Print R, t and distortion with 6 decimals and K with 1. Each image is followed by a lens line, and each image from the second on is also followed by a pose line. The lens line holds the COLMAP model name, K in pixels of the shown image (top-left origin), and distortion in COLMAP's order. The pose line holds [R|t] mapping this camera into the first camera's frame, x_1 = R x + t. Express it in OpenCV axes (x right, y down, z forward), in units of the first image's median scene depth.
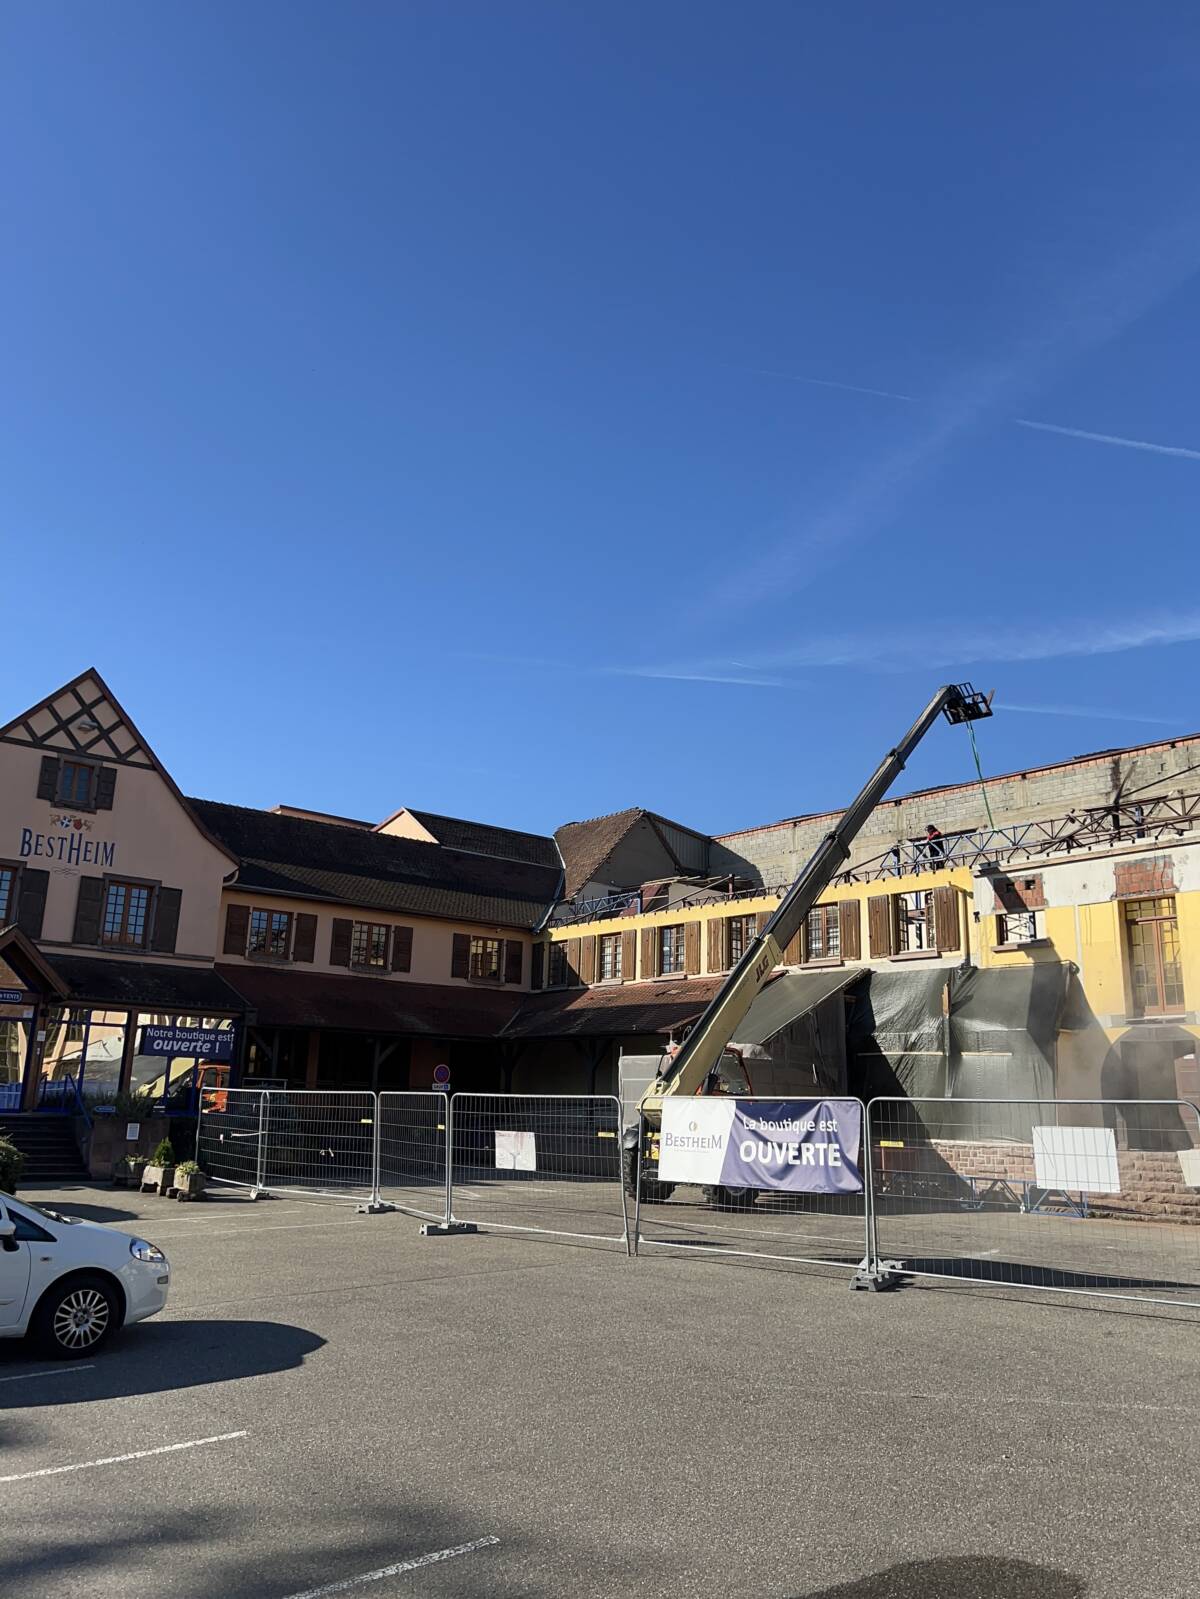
lens RADIAL K [[1196.2, 0, 594.4], [0, 1196.2, 794.4], [0, 0, 1]] dist [0.068677, -0.048496]
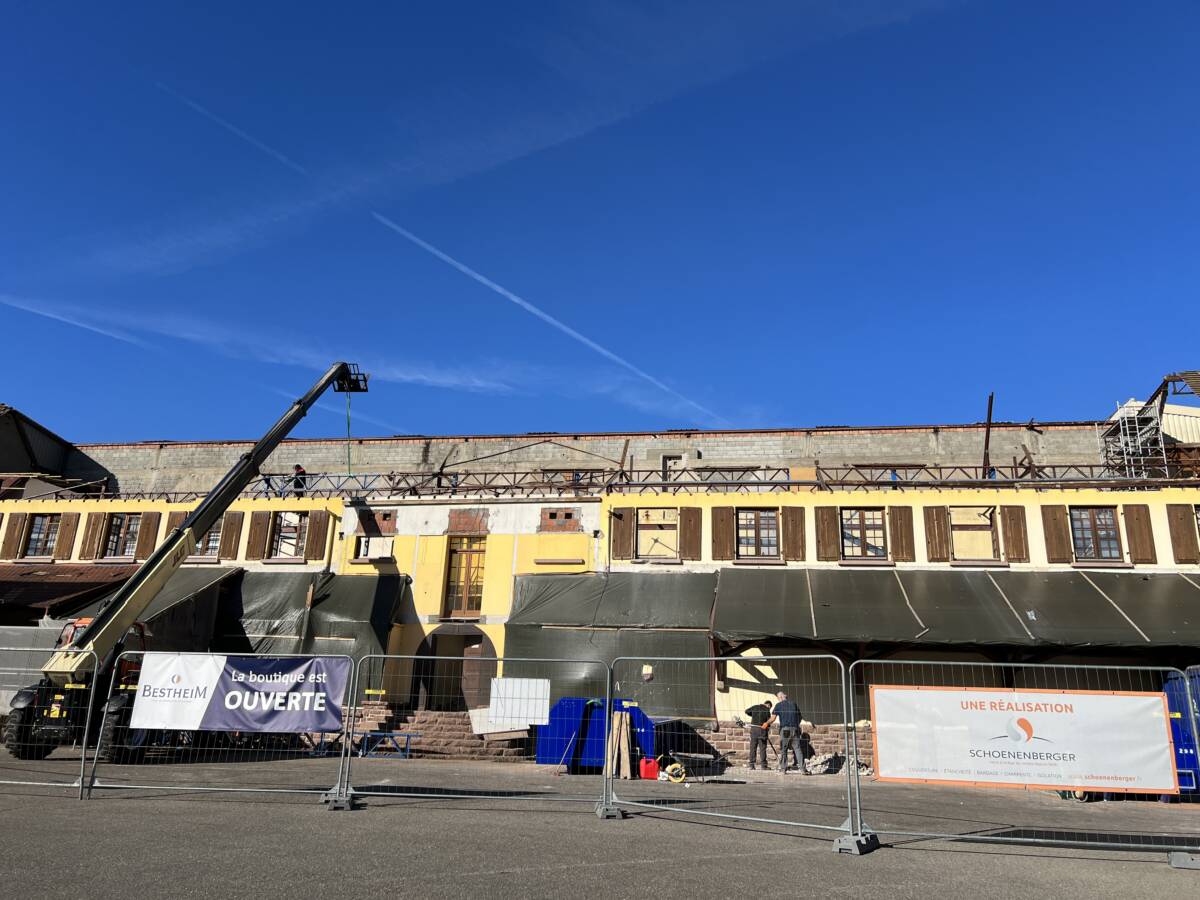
lens RADIAL K [[897.7, 0, 570.8], [0, 897.7, 422.9], [0, 0, 1]] dist [0.068677, -0.048496]
pose [[0.784419, 0.202544, 0.586228, -0.095716], [-0.180590, 0.978809, -0.096538, 0.030736], [-0.593358, -0.030141, 0.804374, 0.054431]]
